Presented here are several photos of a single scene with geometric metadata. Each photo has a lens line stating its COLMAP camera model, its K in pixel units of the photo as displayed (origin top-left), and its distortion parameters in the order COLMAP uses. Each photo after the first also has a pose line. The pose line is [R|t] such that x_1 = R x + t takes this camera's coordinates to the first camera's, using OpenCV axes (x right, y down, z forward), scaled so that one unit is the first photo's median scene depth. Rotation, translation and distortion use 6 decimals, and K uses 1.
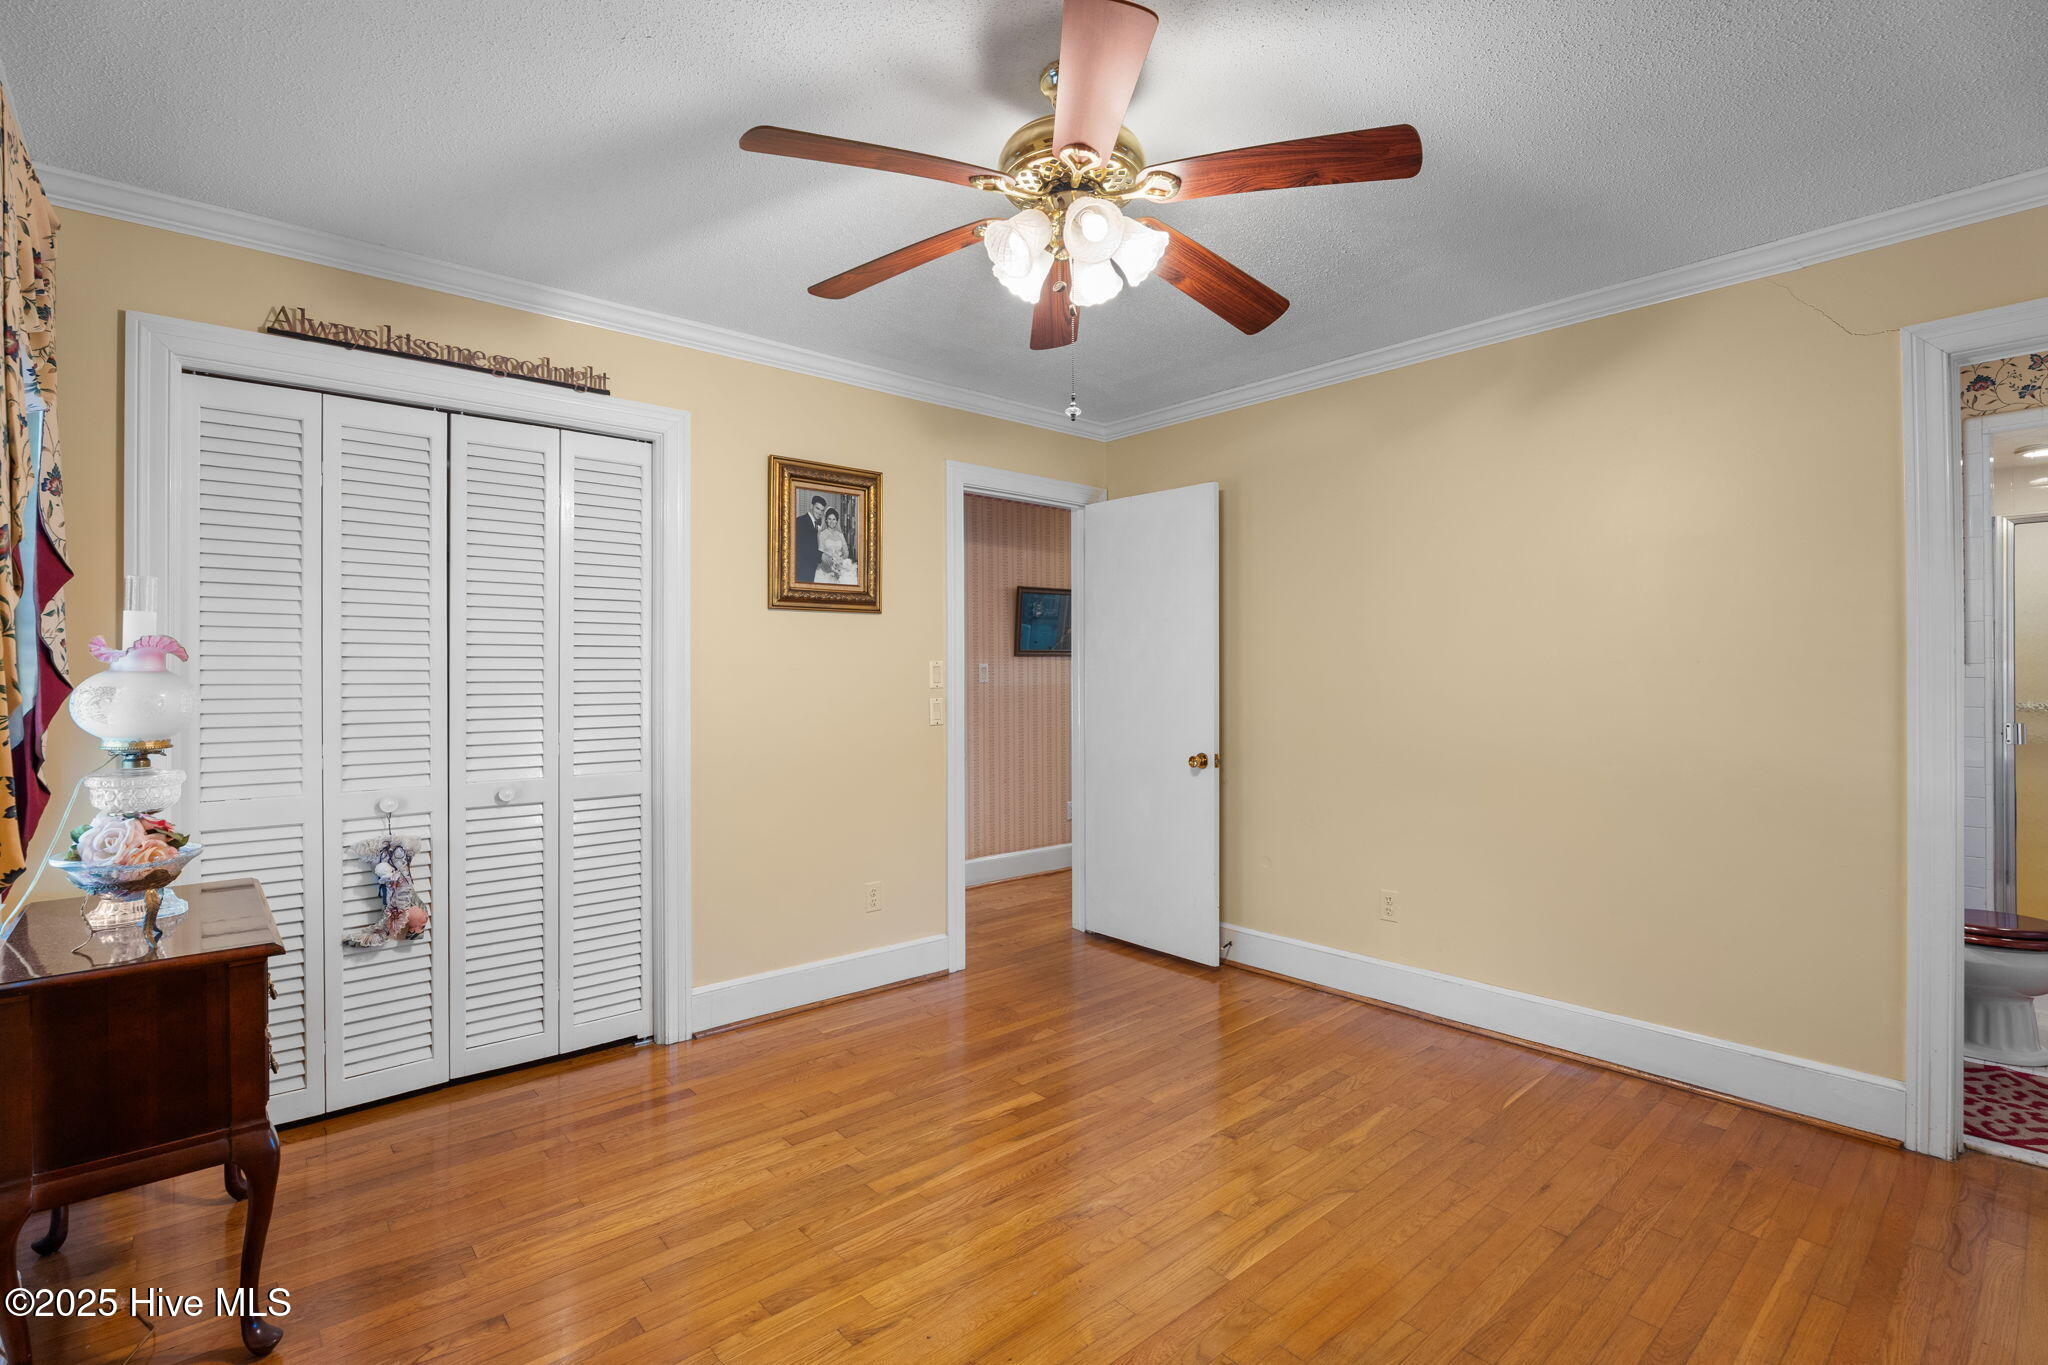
lens RADIAL K [[939.8, 0, 1017.5], [0, 939.8, 676.1], [0, 0, 1]] dist [0.017385, -0.006210]
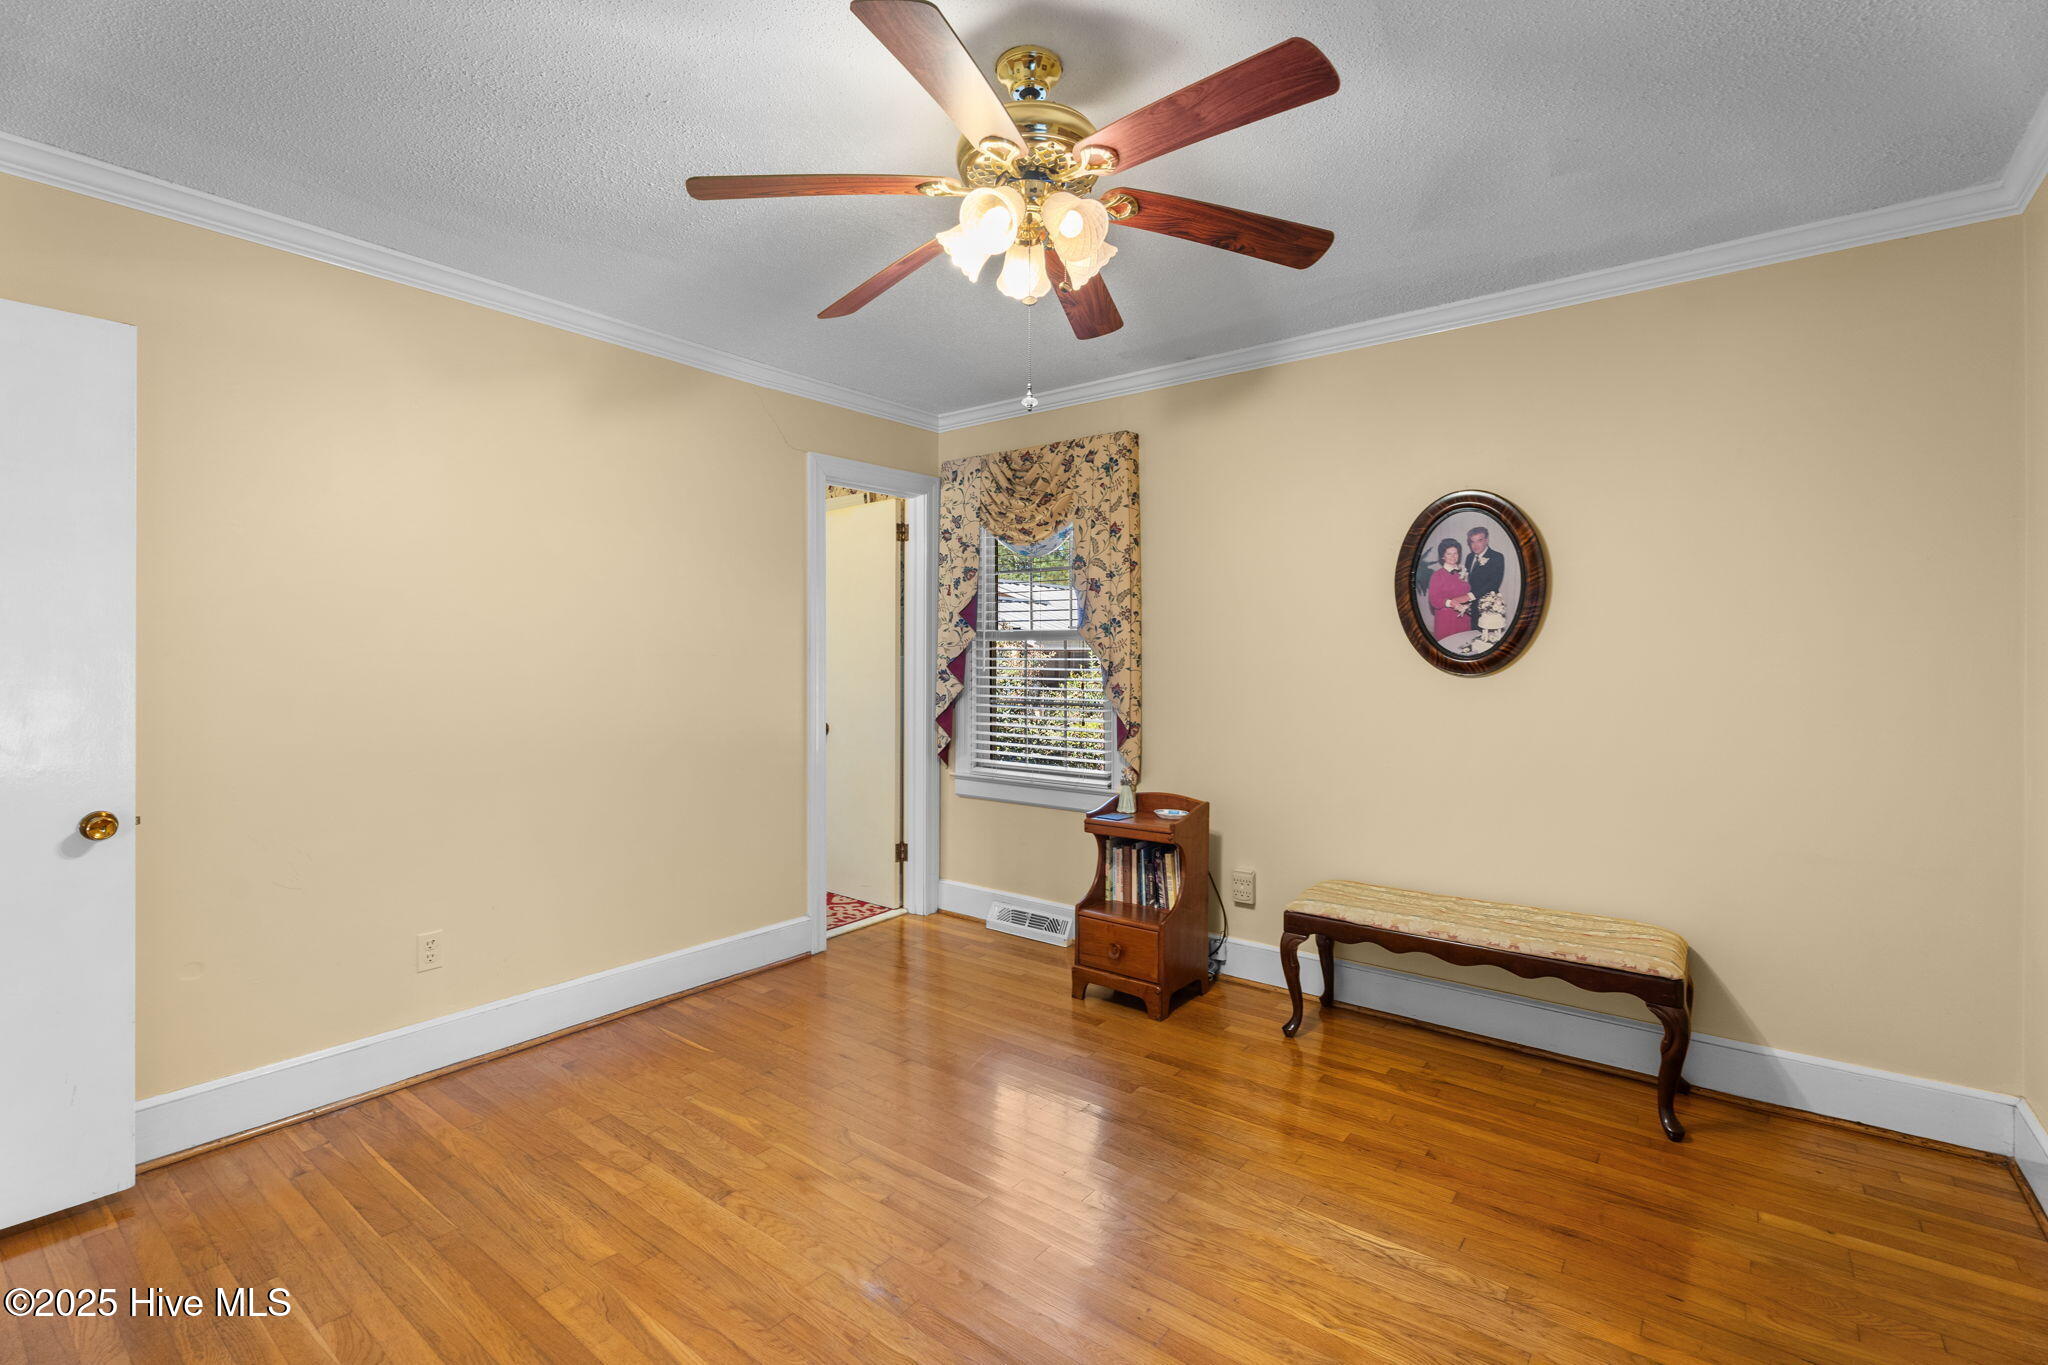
lens RADIAL K [[939.8, 0, 1014.4], [0, 939.8, 673.5], [0, 0, 1]] dist [0.017385, -0.006210]
pose [[-0.200496, -0.005972, 0.979676, -0.613940], [0.001002, 0.999980, 0.006301, 0.000022], [-0.979694, 0.002245, -0.200486, 0.820132]]
